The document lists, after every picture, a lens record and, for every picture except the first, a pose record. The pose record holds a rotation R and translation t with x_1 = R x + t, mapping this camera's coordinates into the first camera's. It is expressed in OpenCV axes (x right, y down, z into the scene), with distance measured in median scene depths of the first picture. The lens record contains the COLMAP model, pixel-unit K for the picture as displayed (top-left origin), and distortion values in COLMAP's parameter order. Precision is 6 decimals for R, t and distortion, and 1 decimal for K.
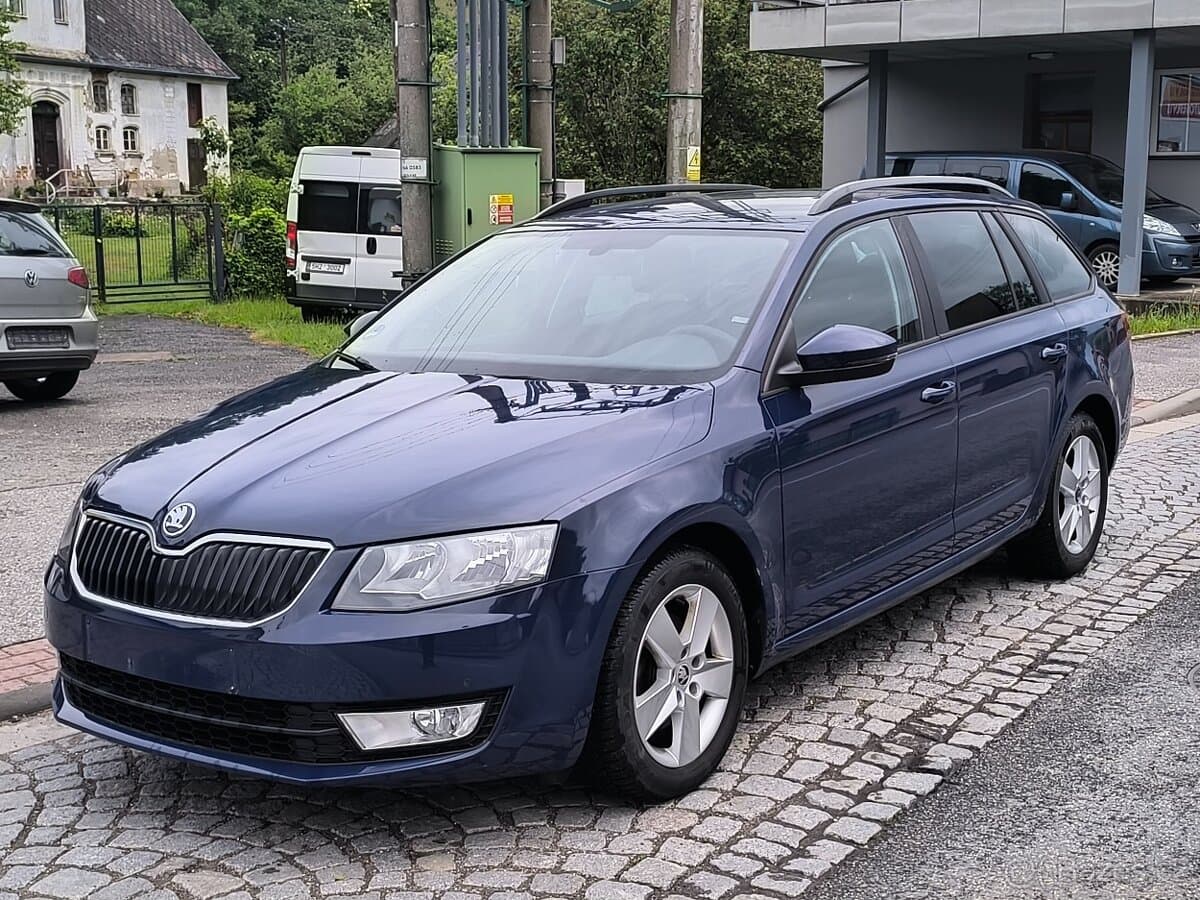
lens RADIAL K [[1642.2, 0, 595.5], [0, 1642.2, 448.2], [0, 0, 1]] dist [0.063638, 0.000000]
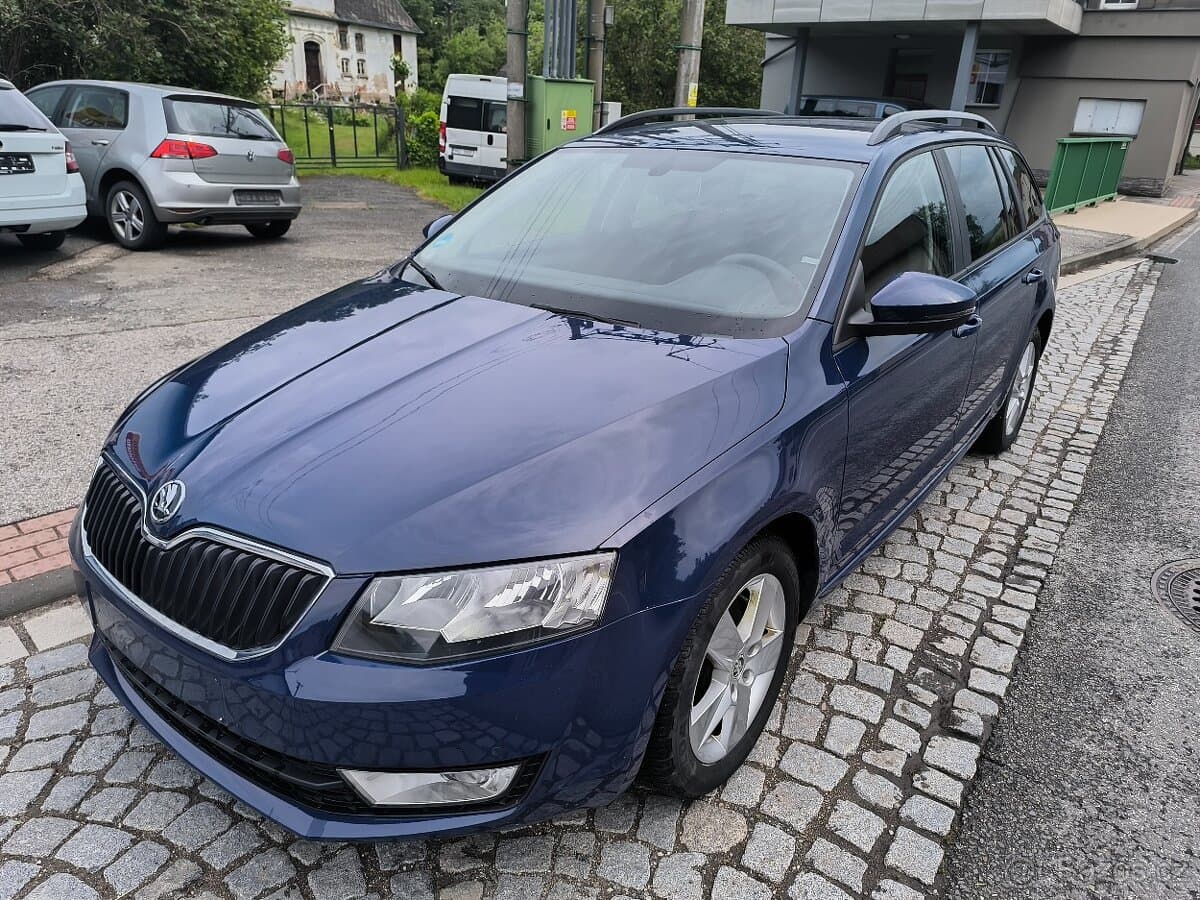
lens RADIAL K [[845.6, 0, 596.3], [0, 845.6, 459.5], [0, 0, 1]] dist [0.018689, -0.016949]
pose [[0.998617, 0.051918, -0.008238, -0.010011], [-0.048565, 0.971164, 0.233412, -0.028827], [0.020119, -0.232689, 0.972343, 0.189522]]
